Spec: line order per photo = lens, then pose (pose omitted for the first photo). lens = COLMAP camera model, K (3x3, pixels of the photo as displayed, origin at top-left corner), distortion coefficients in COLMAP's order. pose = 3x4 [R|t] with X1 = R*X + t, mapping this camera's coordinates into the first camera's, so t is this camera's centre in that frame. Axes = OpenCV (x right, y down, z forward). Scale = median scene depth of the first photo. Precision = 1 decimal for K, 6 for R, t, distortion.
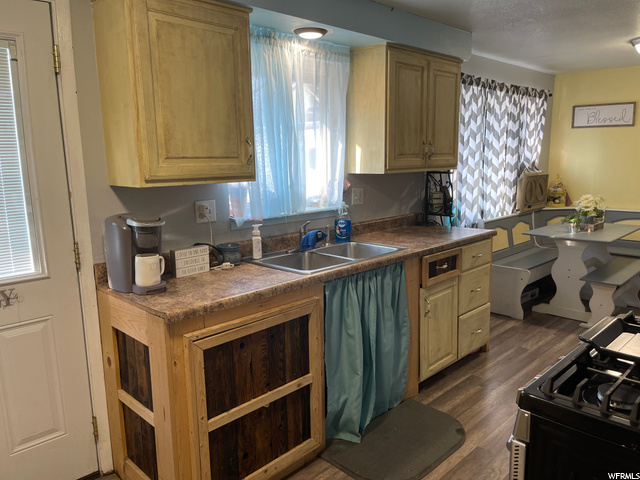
lens RADIAL K [[485.5, 0, 325.9], [0, 485.5, 238.9], [0, 0, 1]] dist [0.033532, -0.043896]
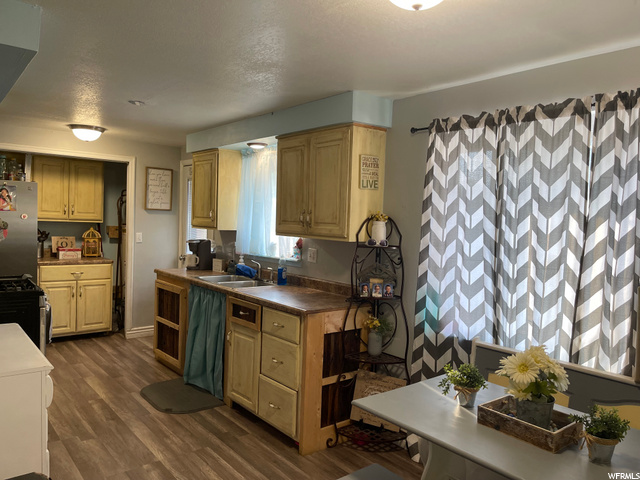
lens RADIAL K [[485.5, 0, 326.3], [0, 485.5, 240.6], [0, 0, 1]] dist [0.033532, -0.043896]
pose [[-0.091138, 0.060295, -0.994011, 0.991680], [-0.207547, 0.975096, 0.078177, -0.178946], [0.973970, 0.213429, -0.076354, 0.890225]]
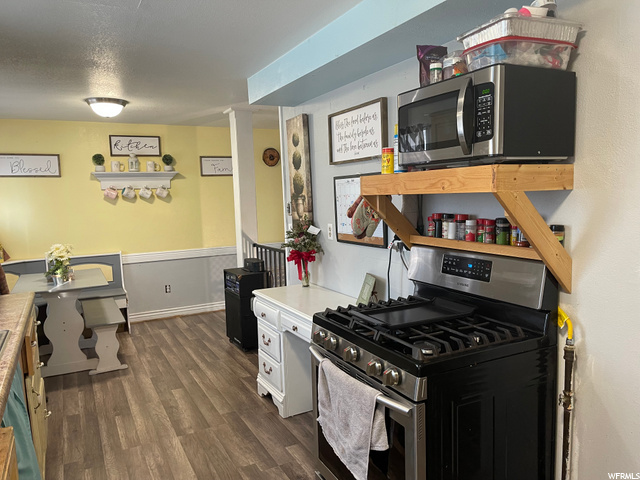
lens RADIAL K [[485.5, 0, 321.0], [0, 485.5, 239.7], [0, 0, 1]] dist [0.033532, -0.043896]
pose [[0.296317, -0.087420, 0.951080, -0.251768], [0.187329, 0.981780, 0.031878, -0.033055], [-0.936538, 0.168719, 0.307294, 0.208661]]
